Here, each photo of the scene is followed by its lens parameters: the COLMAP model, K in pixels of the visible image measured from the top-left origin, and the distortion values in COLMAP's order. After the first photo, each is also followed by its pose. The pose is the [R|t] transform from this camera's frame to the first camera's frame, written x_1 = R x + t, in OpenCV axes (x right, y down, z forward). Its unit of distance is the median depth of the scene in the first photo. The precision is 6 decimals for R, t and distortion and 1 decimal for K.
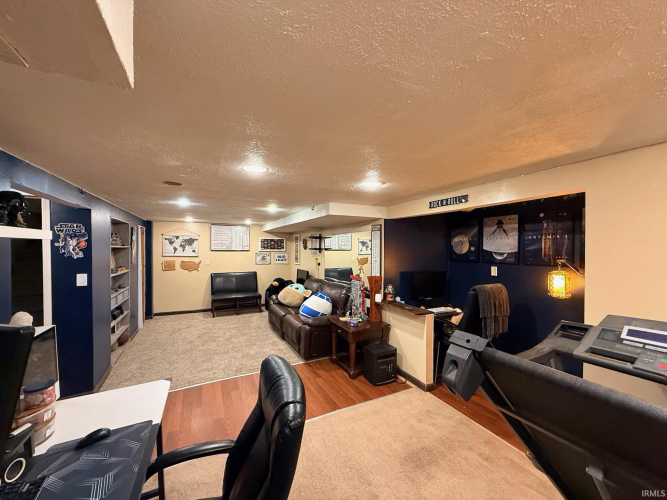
lens RADIAL K [[265.4, 0, 332.0], [0, 265.4, 250.6], [0, 0, 1]] dist [-0.000908, 0.000067]
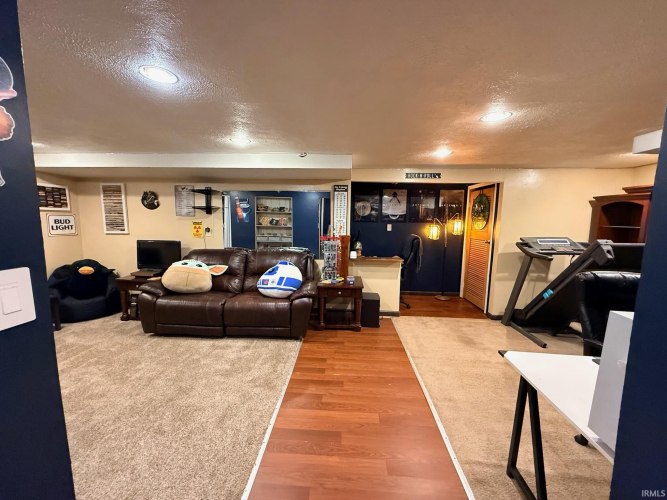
lens RADIAL K [[265.4, 0, 332.0], [0, 265.4, 250.6], [0, 0, 1]] dist [-0.000908, 0.000067]
pose [[0.493702, -0.096463, 0.864265, -0.830969], [-0.003060, 0.993630, 0.112649, 0.040831], [-0.869626, -0.058259, 0.490262, 0.570276]]
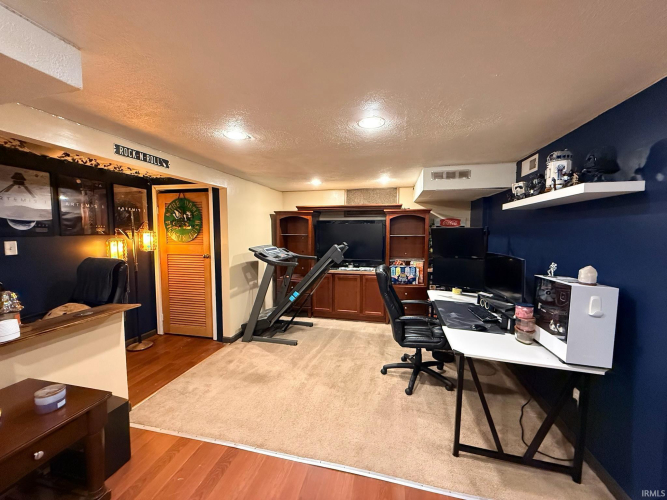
lens RADIAL K [[264.5, 0, 331.9], [0, 264.5, 249.4], [0, 0, 1]] dist [-0.000679, -0.000066]
pose [[-0.772376, -0.043028, 0.633706, -0.444575], [0.005546, 0.997208, 0.074469, 0.036175], [-0.635141, 0.061033, -0.769981, 1.027590]]
